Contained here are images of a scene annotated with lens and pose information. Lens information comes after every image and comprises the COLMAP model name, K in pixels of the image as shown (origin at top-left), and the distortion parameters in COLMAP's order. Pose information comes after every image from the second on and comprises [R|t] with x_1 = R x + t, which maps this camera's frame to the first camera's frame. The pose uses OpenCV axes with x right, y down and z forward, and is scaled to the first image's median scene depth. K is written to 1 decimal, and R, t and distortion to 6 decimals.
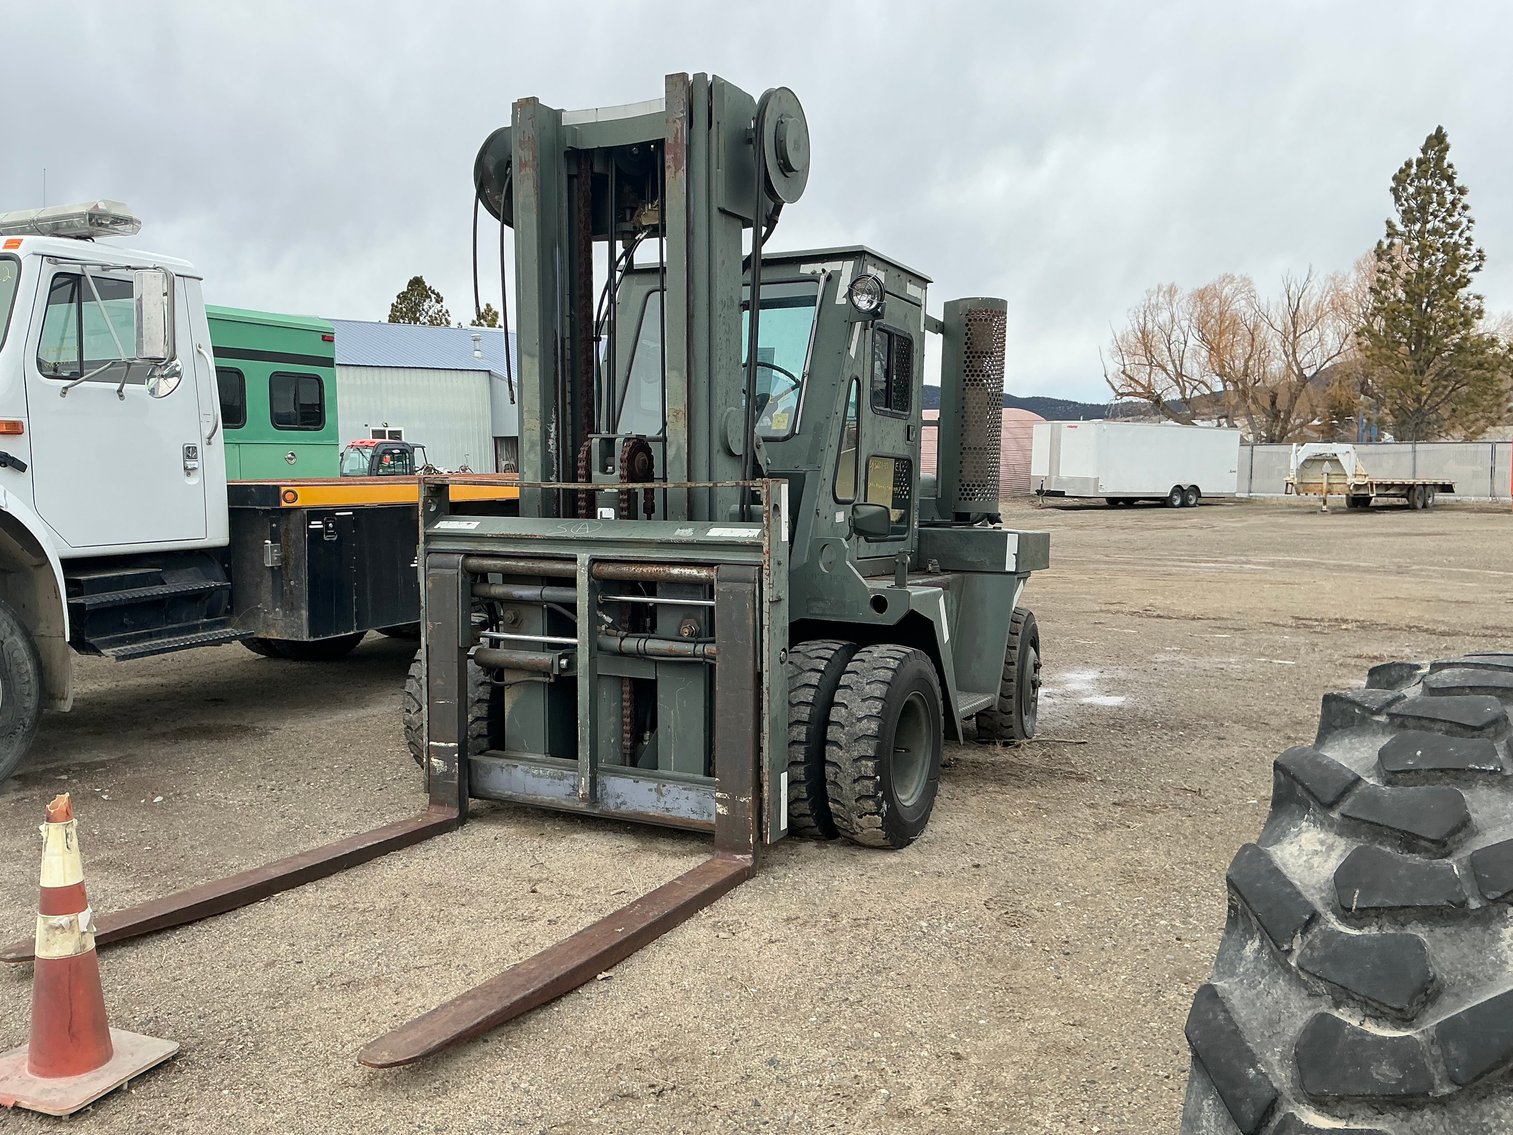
lens RADIAL K [[1257.6, 0, 756.5], [0, 1257.6, 567.5], [0, 0, 1]] dist [0.007051, -0.010823]
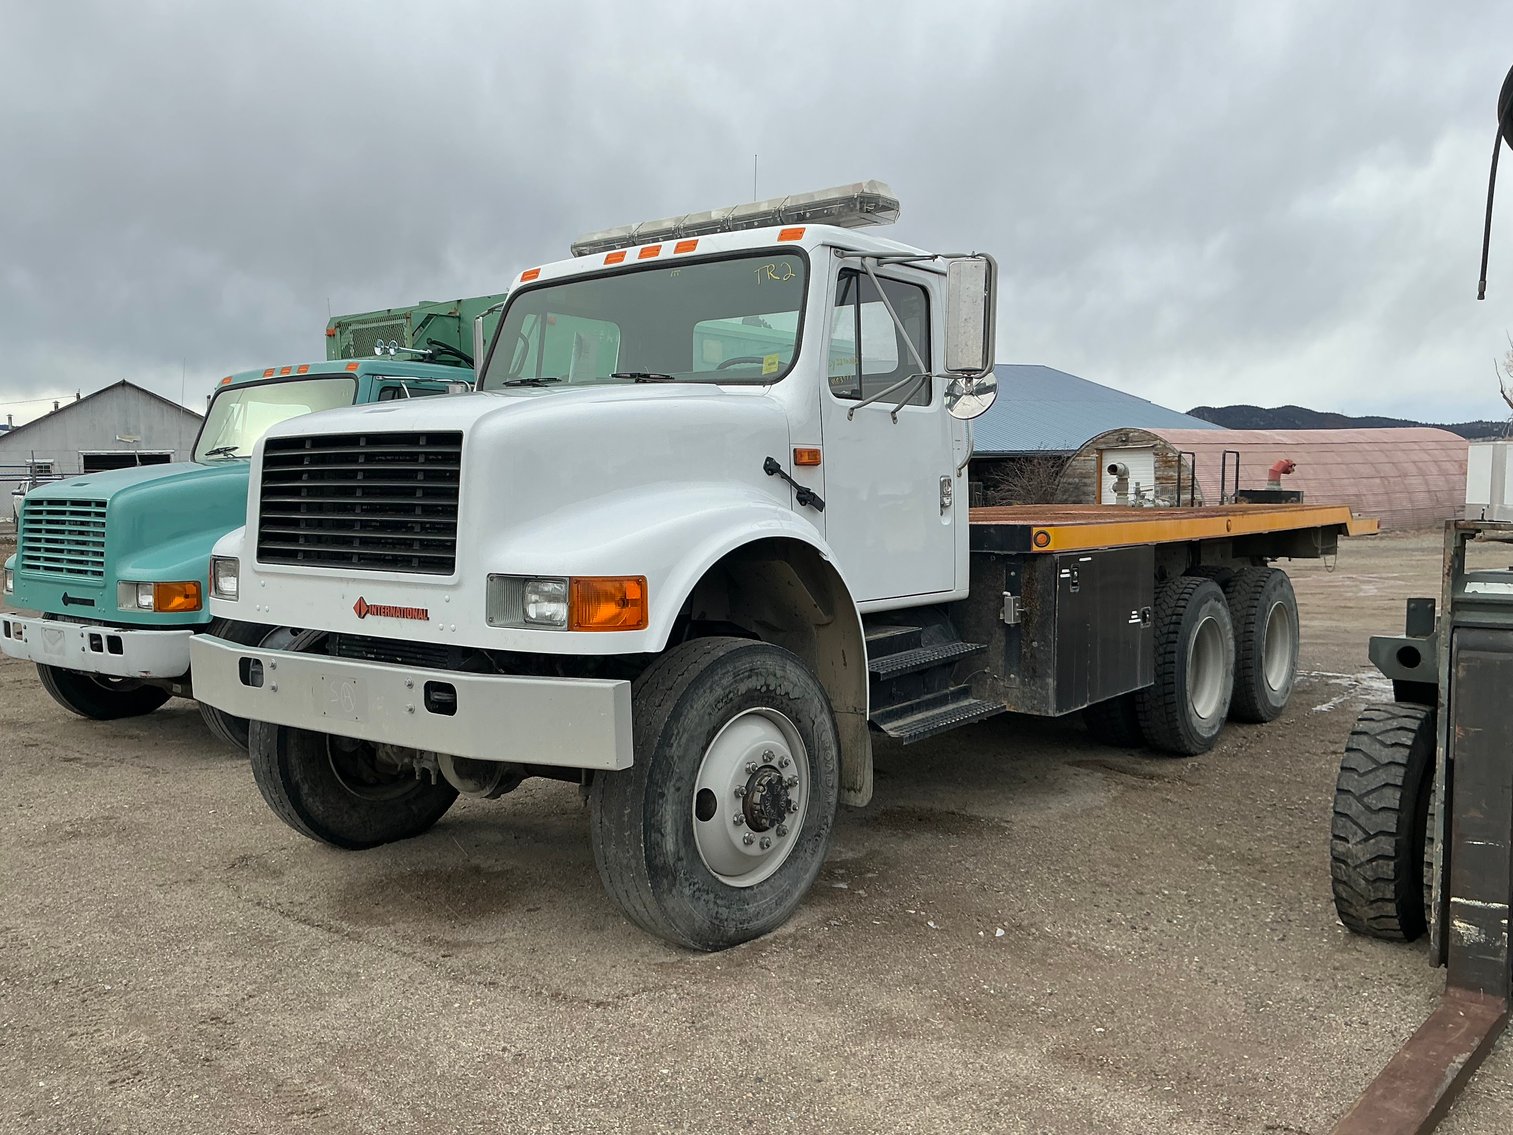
lens RADIAL K [[1231.3, 0, 756.5], [0, 1231.3, 567.5], [0, 0, 1]] dist [0.130807, -0.200587]
pose [[0.979321, 0.015781, -0.201697, -0.430024], [-0.019268, 0.999697, -0.015335, -0.024406], [0.201394, 0.018904, 0.979328, 0.193429]]
